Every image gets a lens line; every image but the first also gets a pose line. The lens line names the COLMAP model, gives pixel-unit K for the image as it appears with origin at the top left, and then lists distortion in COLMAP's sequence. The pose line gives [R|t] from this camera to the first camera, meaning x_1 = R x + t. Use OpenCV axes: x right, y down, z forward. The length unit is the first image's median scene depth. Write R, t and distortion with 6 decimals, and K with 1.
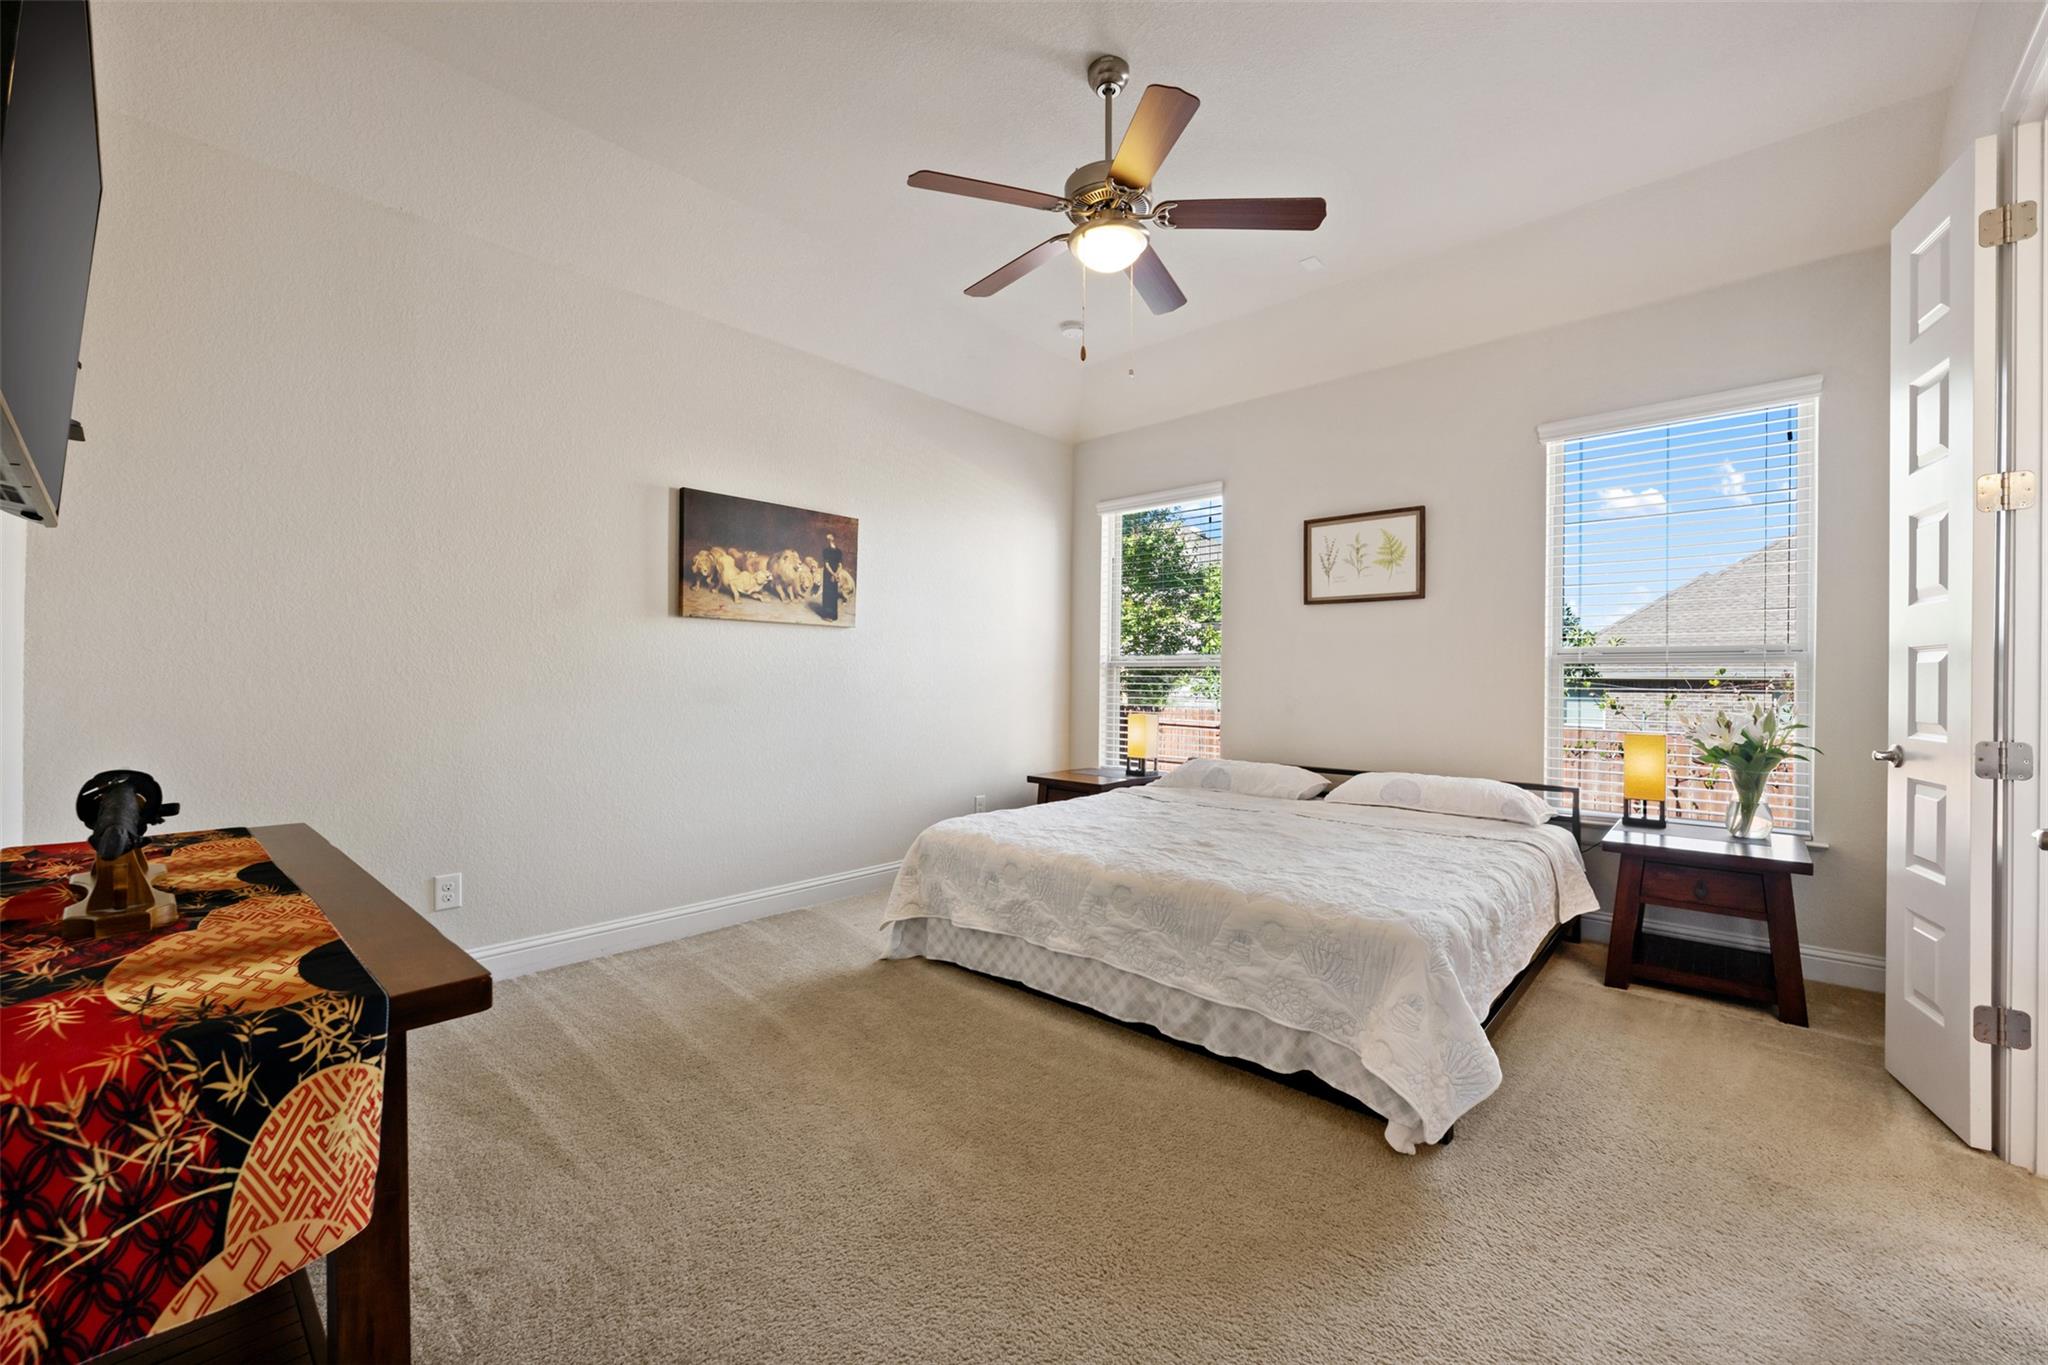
lens RADIAL K [[811.2, 0, 1021.0], [0, 811.2, 681.2], [0, 0, 1]] dist [-0.000964, -0.000179]
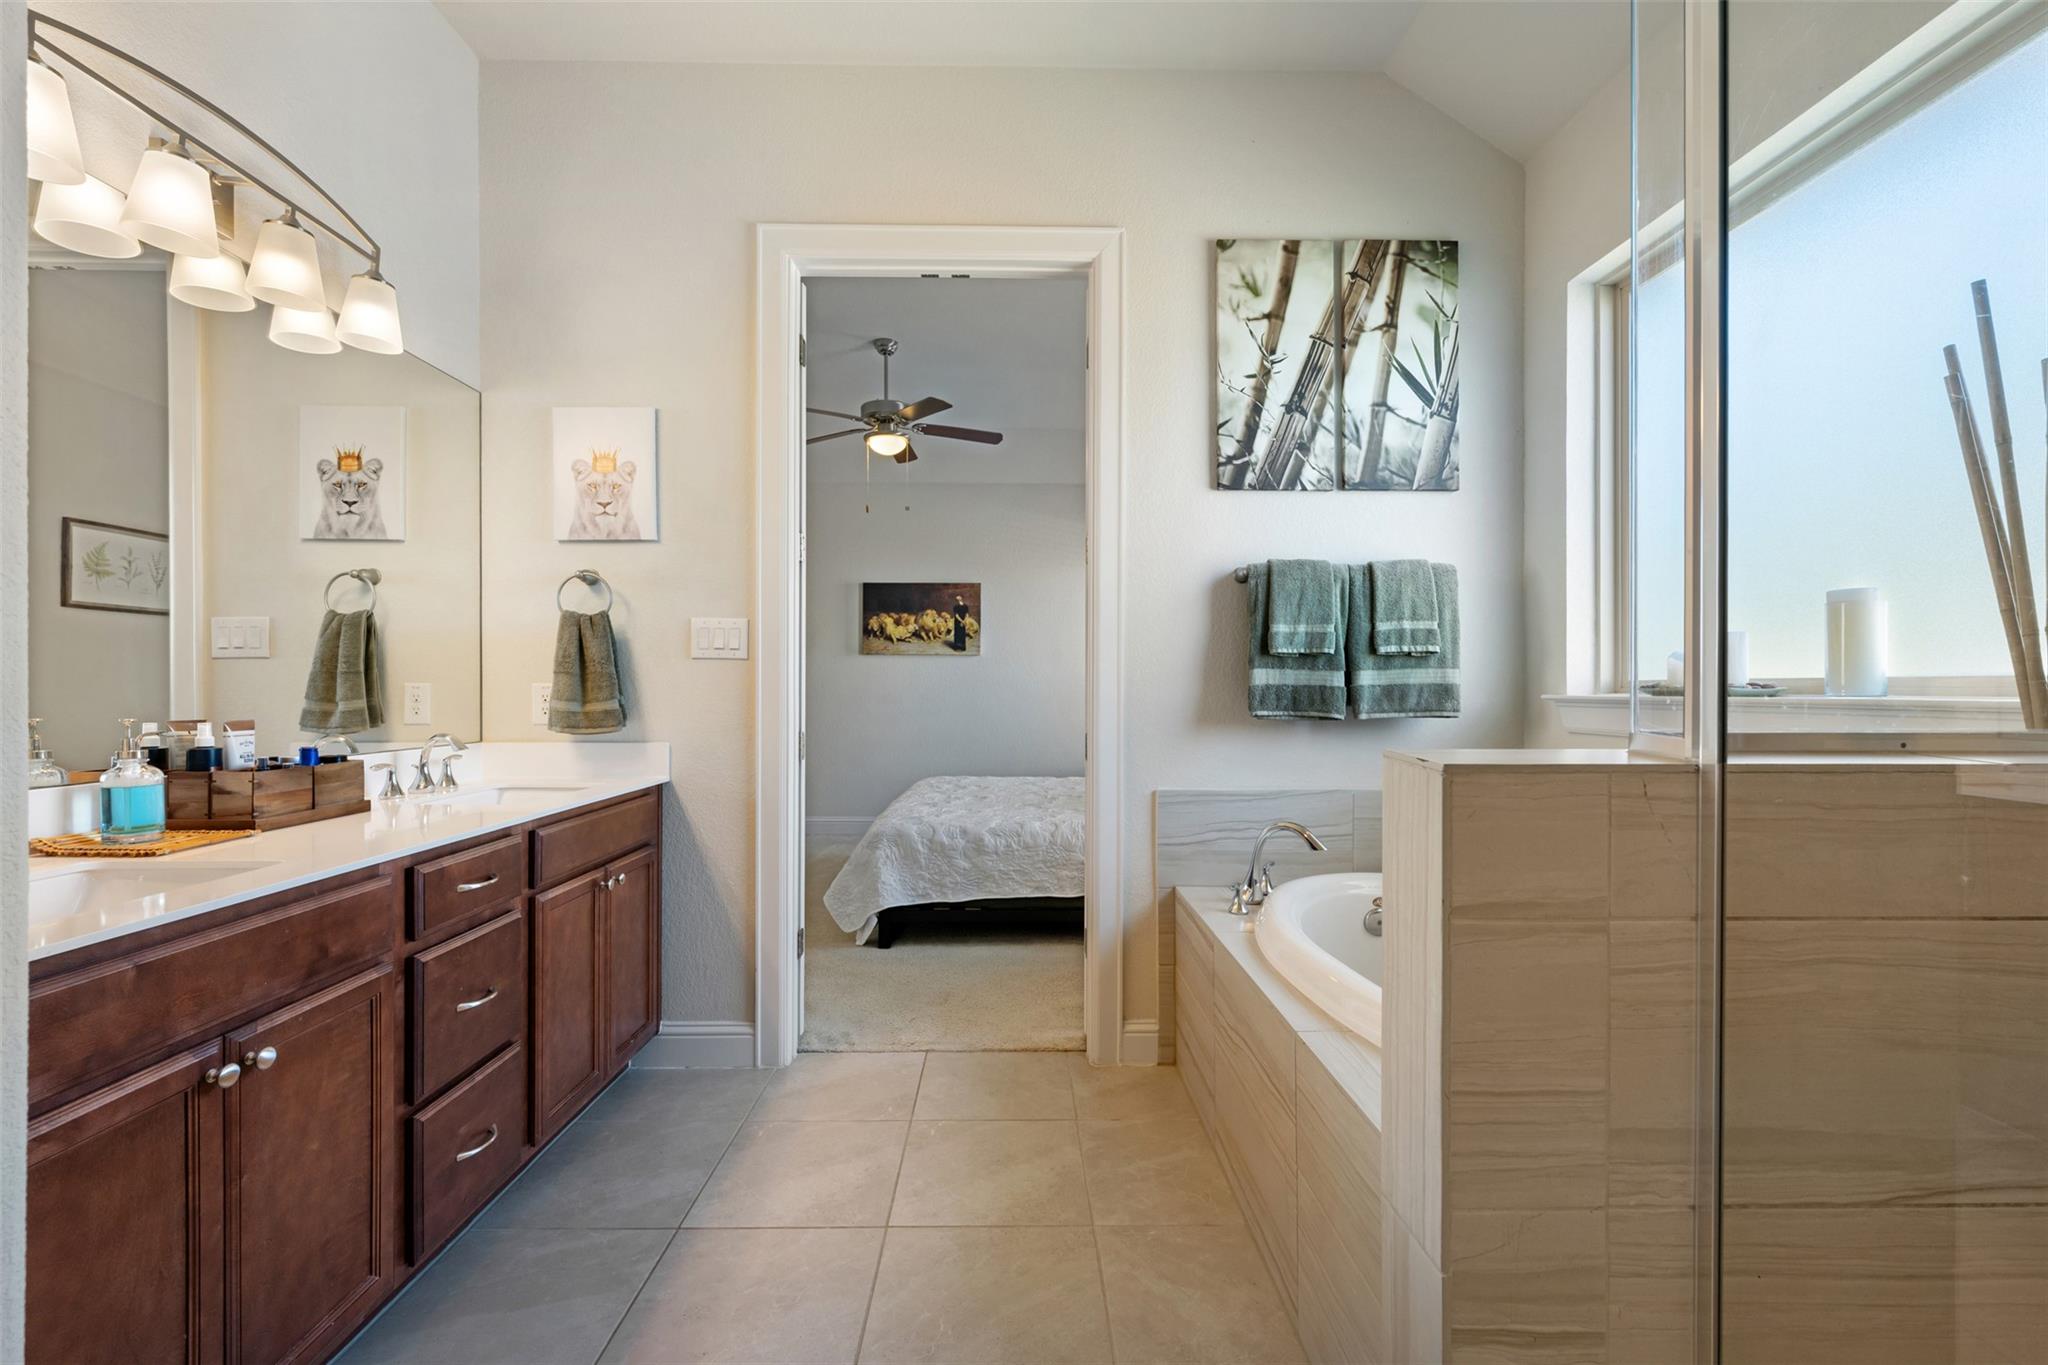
lens RADIAL K [[842.5, 0, 1024.1], [0, 842.5, 695.2], [0, 0, 1]] dist [-0.001135, -0.000078]
pose [[0.683848, 0.006486, -0.729596, 1.072383], [0.000152, 0.999959, 0.009031, -0.005898], [0.729625, -0.006287, 0.683819, -0.014686]]
